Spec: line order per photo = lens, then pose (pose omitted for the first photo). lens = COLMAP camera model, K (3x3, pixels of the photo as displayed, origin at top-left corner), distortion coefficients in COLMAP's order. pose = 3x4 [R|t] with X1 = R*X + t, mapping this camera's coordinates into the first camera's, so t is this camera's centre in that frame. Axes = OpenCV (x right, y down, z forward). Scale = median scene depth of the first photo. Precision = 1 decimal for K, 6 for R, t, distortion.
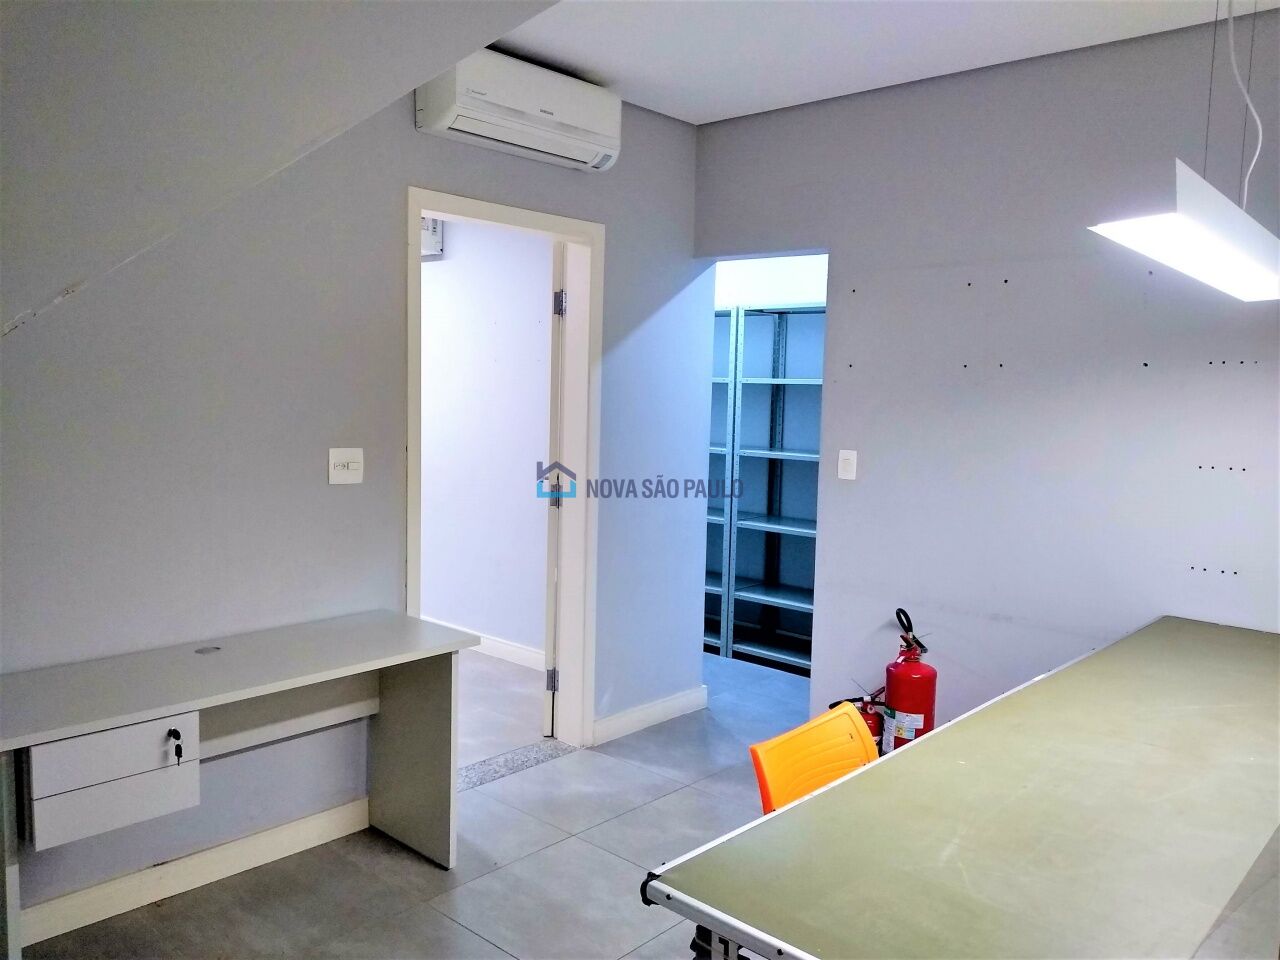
lens RADIAL K [[998.7, 0, 663.1], [0, 998.7, 477.1], [0, 0, 1]] dist [0.087985, -0.001663]
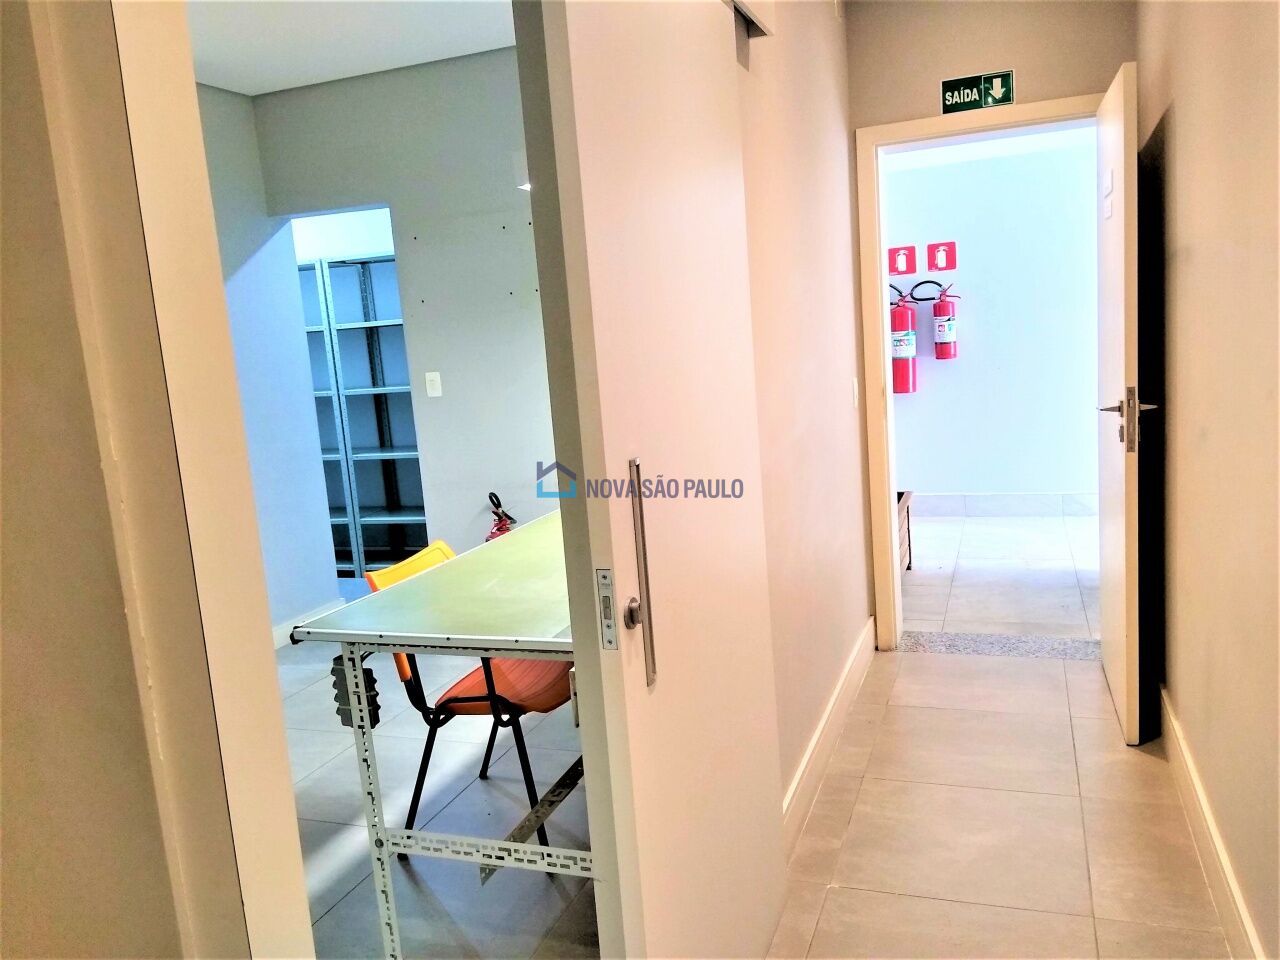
lens RADIAL K [[998.7, 0, 663.1], [0, 998.7, 477.1], [0, 0, 1]] dist [0.087985, -0.001663]
pose [[0.925834, -0.146761, 0.348271, 0.000767], [0.129739, 0.988942, 0.071844, 0.033745], [-0.354964, -0.021331, 0.934637, -0.170977]]
